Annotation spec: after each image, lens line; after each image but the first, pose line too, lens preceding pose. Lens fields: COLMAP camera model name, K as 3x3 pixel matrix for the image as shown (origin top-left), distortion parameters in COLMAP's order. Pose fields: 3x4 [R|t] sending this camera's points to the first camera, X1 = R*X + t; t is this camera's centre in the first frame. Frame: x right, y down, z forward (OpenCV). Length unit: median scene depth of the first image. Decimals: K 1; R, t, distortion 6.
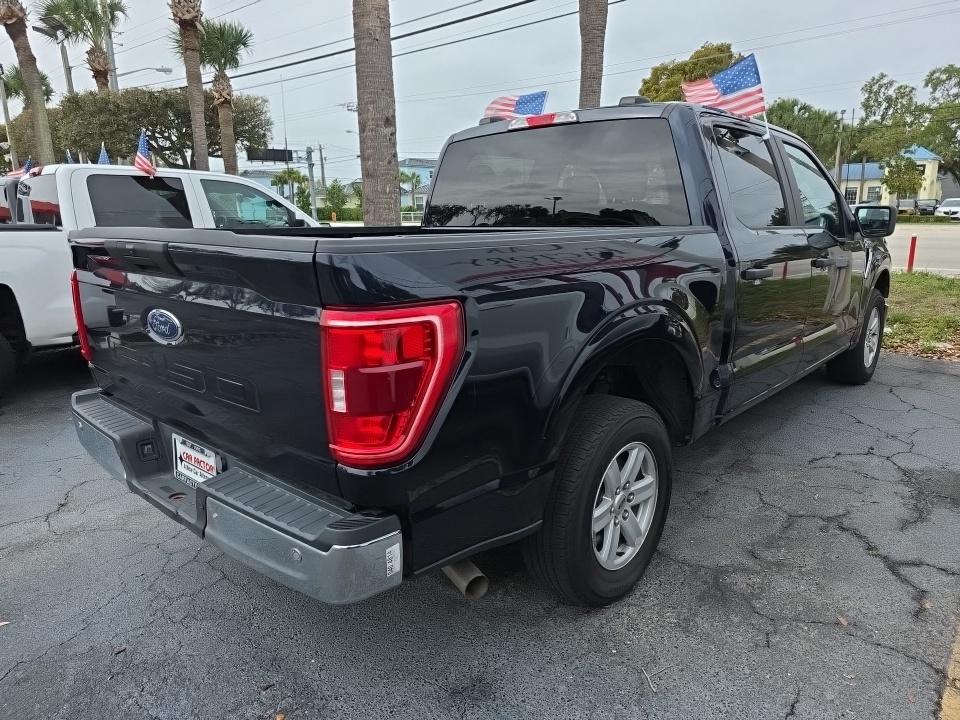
lens RADIAL K [[646.5, 0, 484.3], [0, 646.5, 356.4], [0, 0, 1]] dist [0.047805, -0.041923]
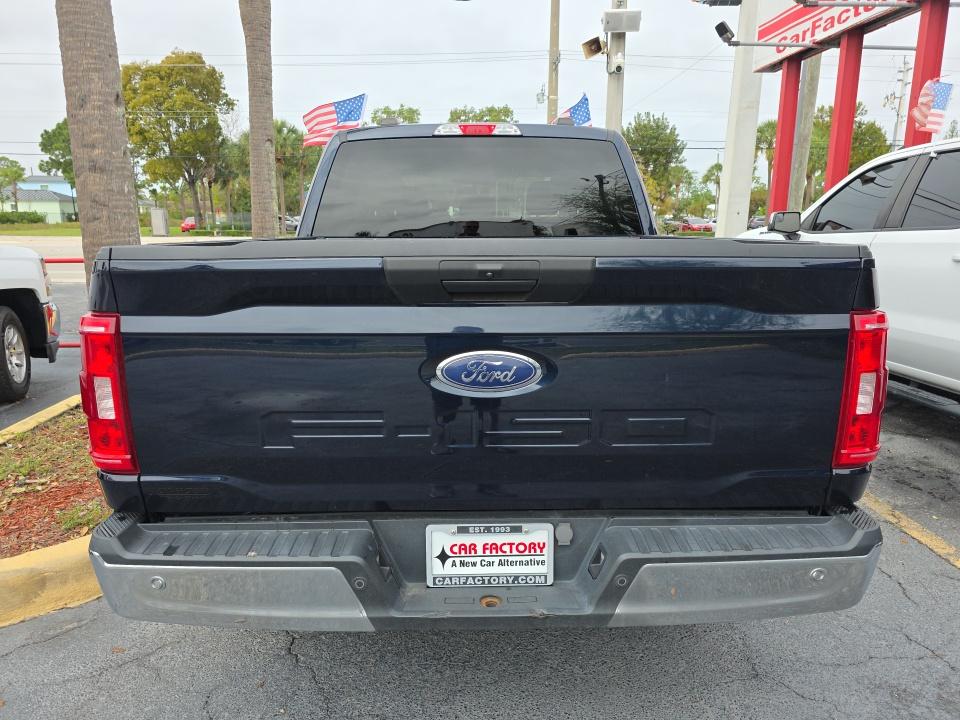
lens RADIAL K [[646.5, 0, 484.3], [0, 646.5, 356.4], [0, 0, 1]] dist [0.047805, -0.041923]
pose [[0.730149, -0.126336, 0.671507, -0.586017], [0.139312, 0.989640, 0.034712, -0.054072], [-0.668936, 0.068204, 0.740185, 0.277266]]
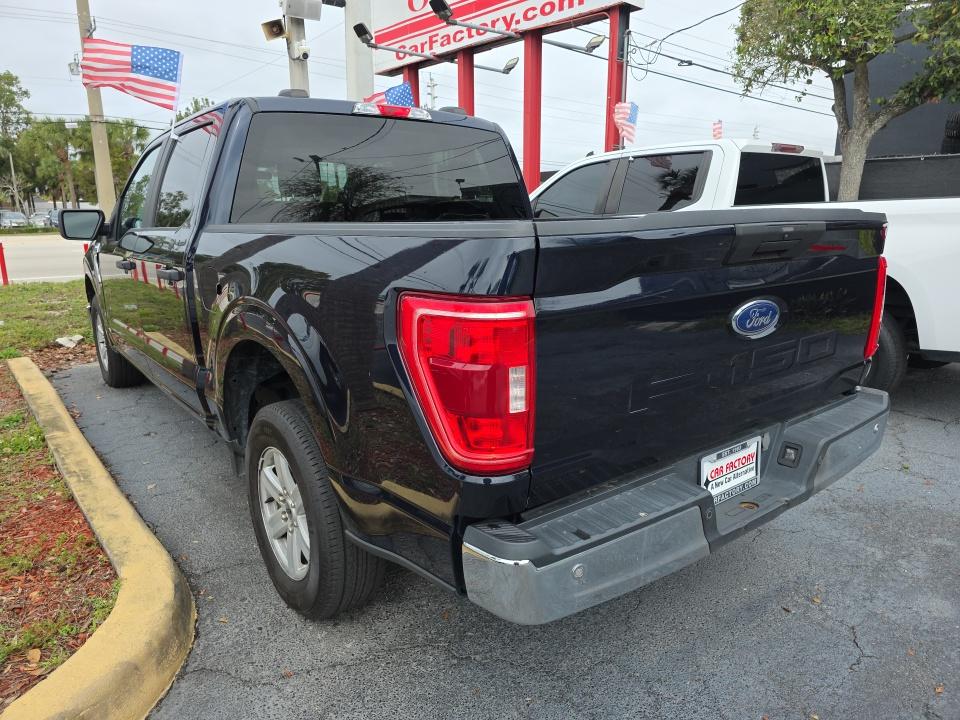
lens RADIAL K [[646.5, 0, 484.3], [0, 646.5, 356.4], [0, 0, 1]] dist [0.047805, -0.041923]
pose [[0.175640, -0.200699, 0.963779, -0.857308], [0.219044, 0.962424, 0.160498, -0.132942], [-0.959776, 0.182920, 0.213003, 0.701651]]
